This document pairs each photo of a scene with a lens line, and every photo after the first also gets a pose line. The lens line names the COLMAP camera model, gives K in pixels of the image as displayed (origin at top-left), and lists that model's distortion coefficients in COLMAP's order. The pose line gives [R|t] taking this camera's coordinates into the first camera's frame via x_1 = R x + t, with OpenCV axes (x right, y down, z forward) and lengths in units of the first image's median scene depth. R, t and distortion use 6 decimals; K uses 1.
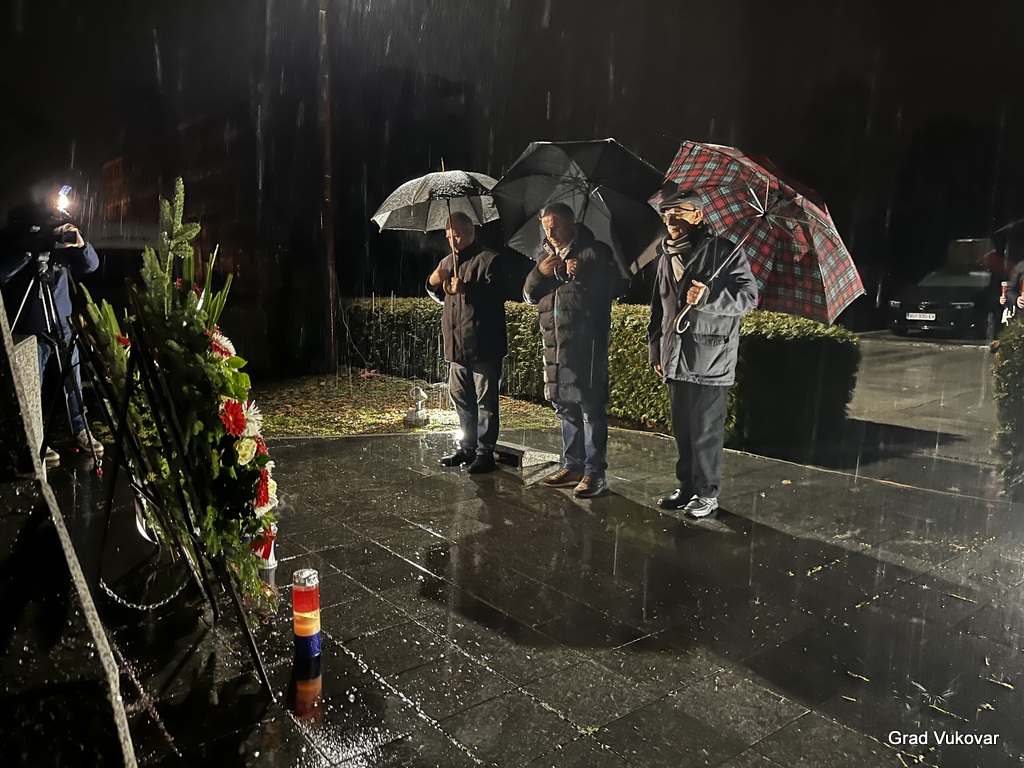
lens RADIAL K [[725.6, 0, 519.5], [0, 725.6, 379.6], [0, 0, 1]] dist [0.072844, -0.070840]
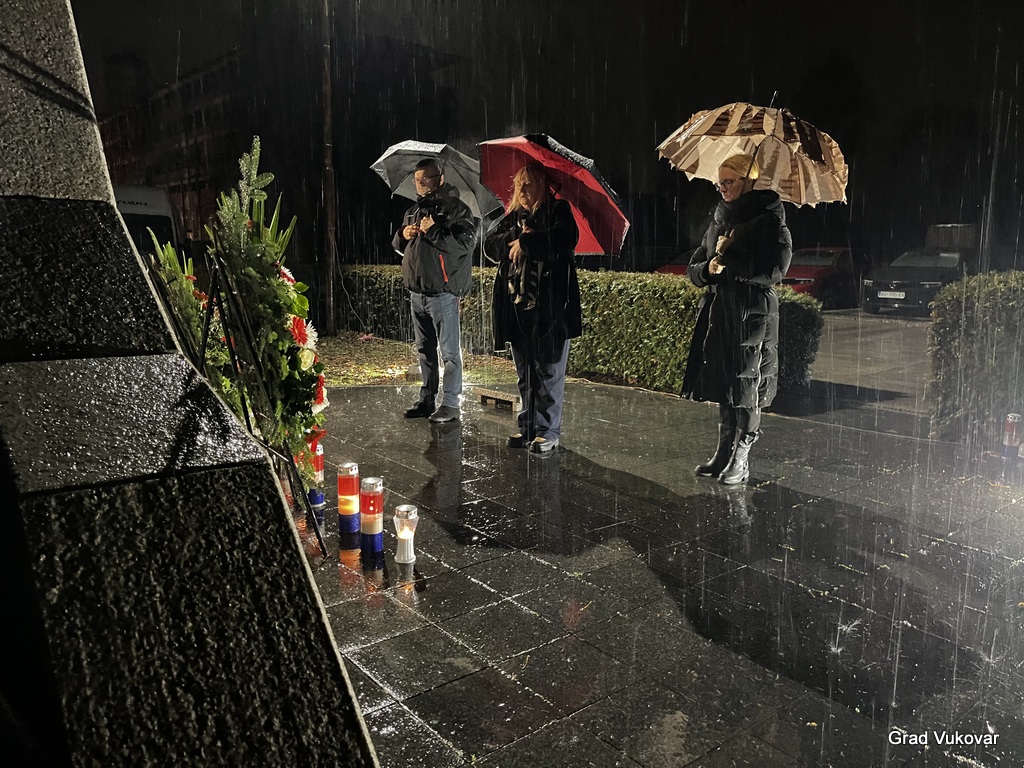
lens RADIAL K [[716.0, 0, 525.0], [0, 716.0, 383.7], [0, 0, 1]] dist [0.073815, -0.065005]
pose [[0.999519, 0.015323, 0.026972, -0.028650], [-0.016367, 0.999108, 0.038940, 0.074488], [-0.026351, -0.039362, 0.998877, -0.212777]]
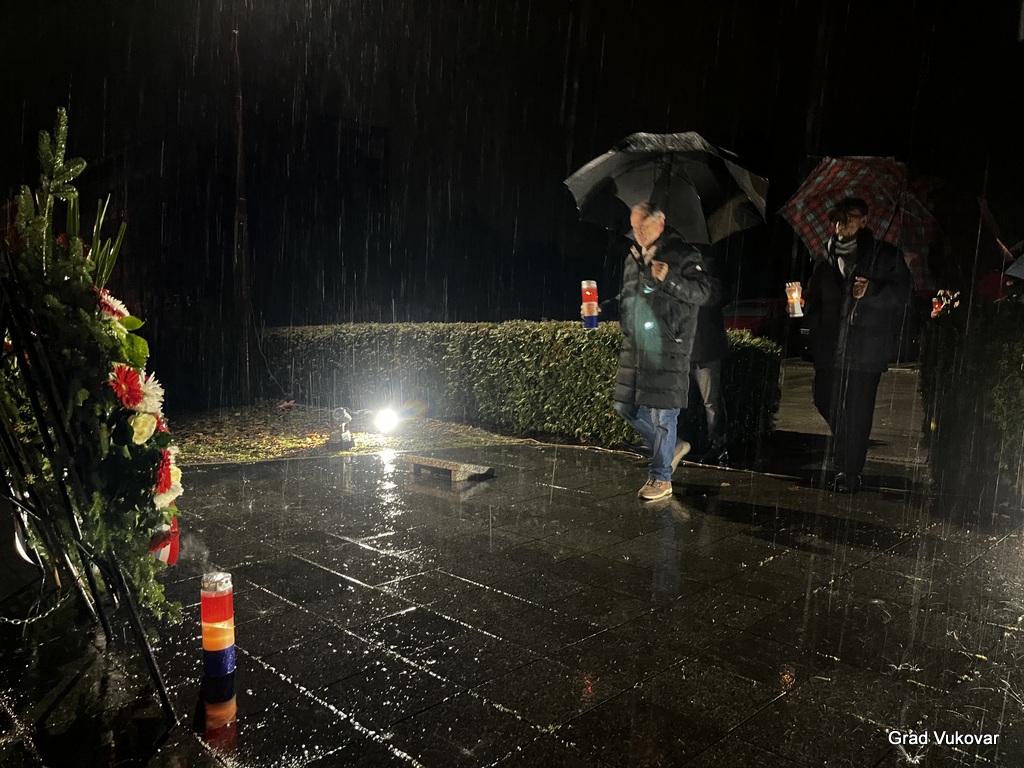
lens RADIAL K [[725.6, 0, 519.5], [0, 725.6, 379.6], [0, 0, 1]] dist [0.072844, -0.070840]
pose [[0.994345, -0.019869, 0.104324, -0.021533], [0.025442, 0.998304, -0.052365, 0.085427], [-0.103106, 0.054723, 0.993164, 0.085984]]
